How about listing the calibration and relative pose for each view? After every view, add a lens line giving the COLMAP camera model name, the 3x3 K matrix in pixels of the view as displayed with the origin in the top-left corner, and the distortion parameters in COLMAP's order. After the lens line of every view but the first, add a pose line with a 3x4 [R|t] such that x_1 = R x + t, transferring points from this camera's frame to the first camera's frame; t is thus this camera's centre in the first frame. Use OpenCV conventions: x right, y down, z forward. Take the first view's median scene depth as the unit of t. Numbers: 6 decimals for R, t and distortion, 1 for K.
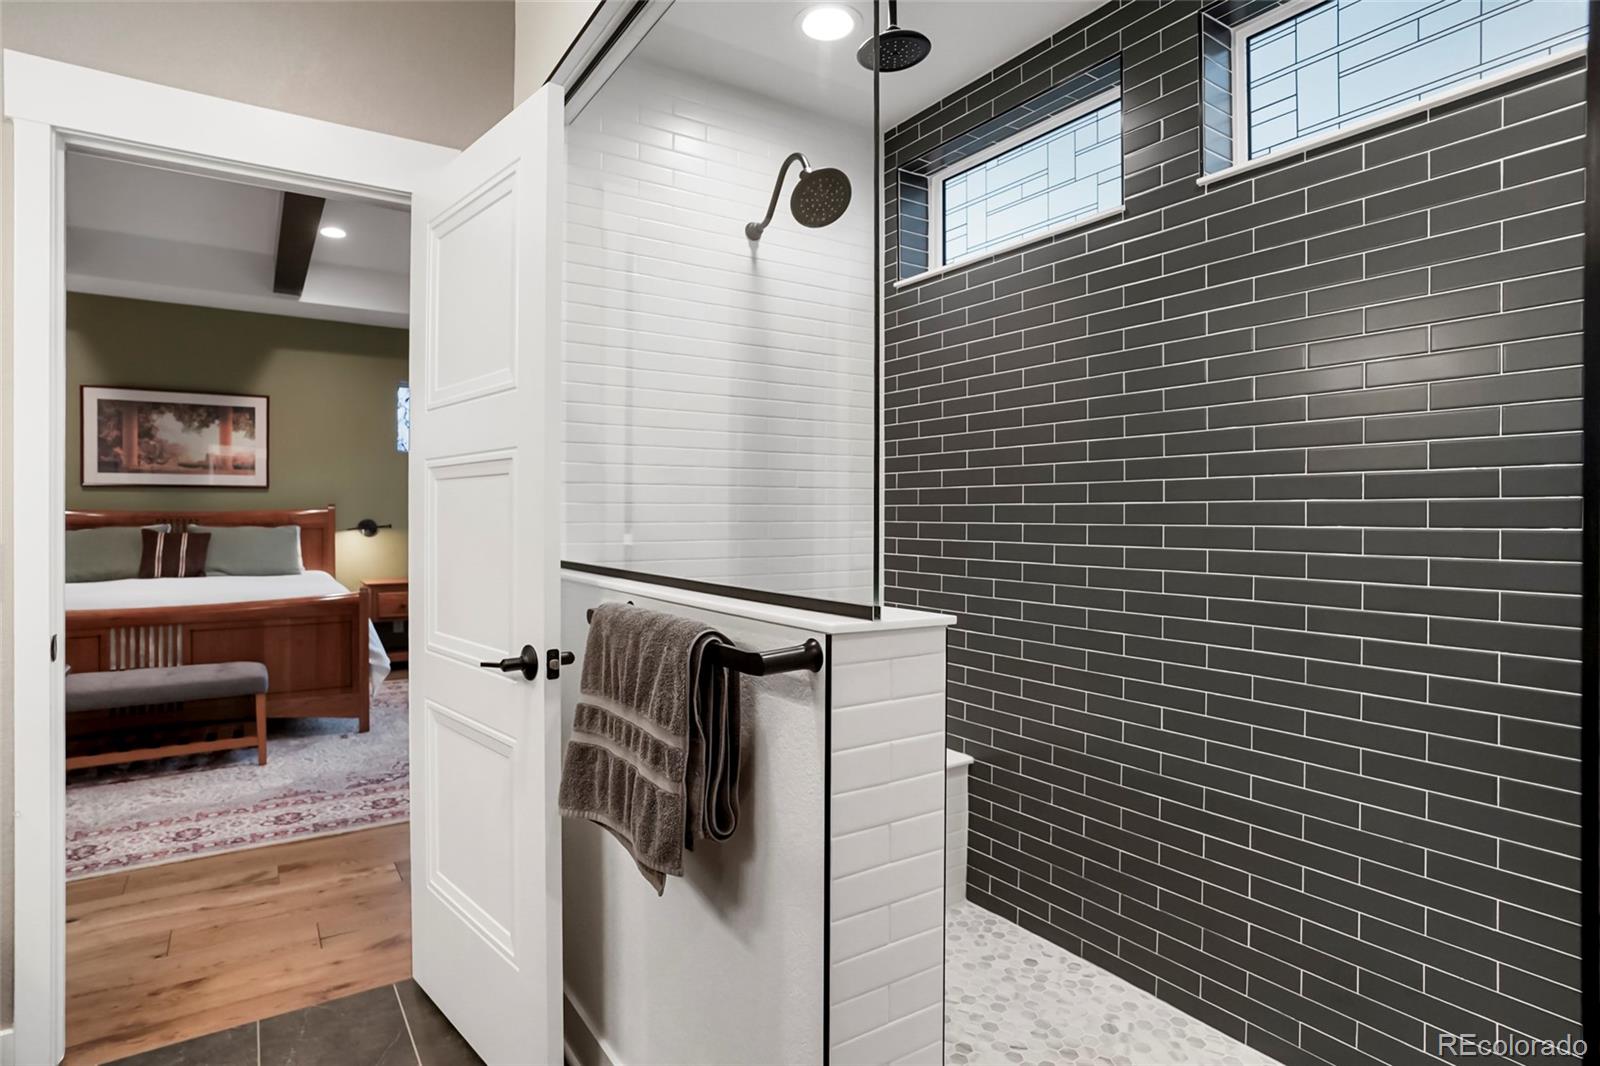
lens RADIAL K [[823.4, 0, 787.4], [0, 823.4, 522.7], [0, 0, 1]] dist [0.030650, 0.007127]
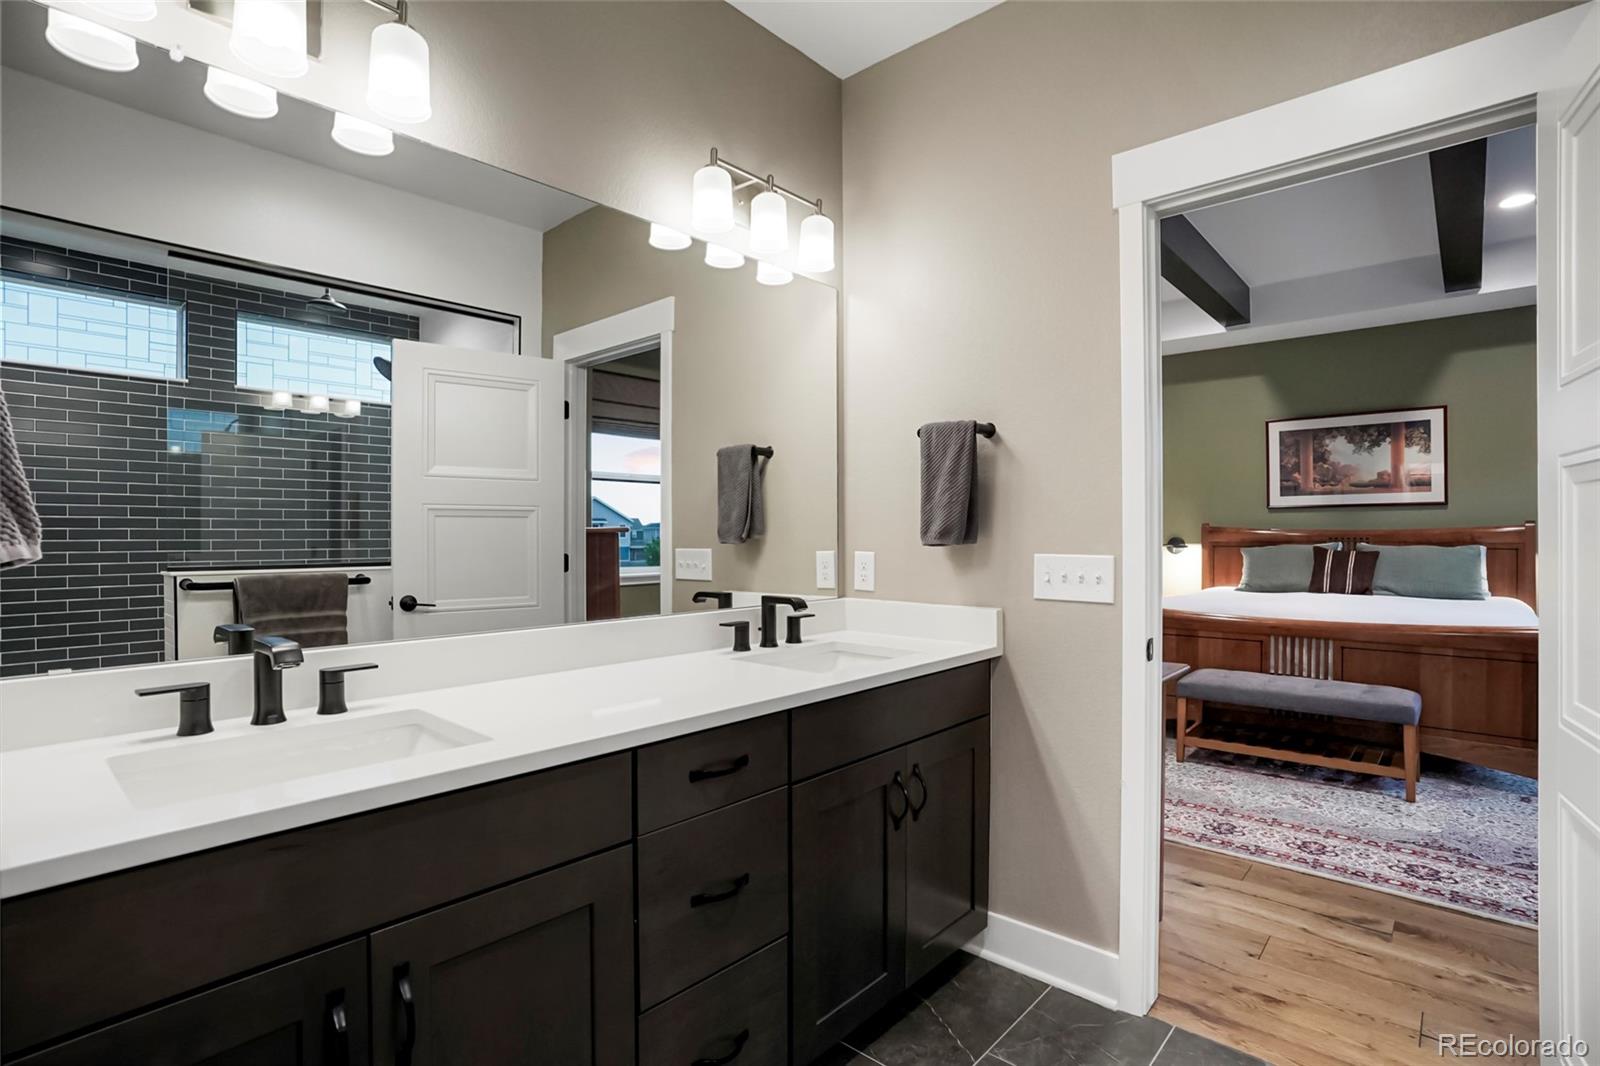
lens RADIAL K [[771.1, 0, 784.7], [0, 771.1, 531.4], [0, 0, 1]] dist [-0.041755, 0.012407]
pose [[0.248026, -0.002980, -0.968749, 0.010756], [-0.008237, 0.999953, -0.005184, -0.001541], [0.968718, 0.009265, 0.247990, 0.122577]]
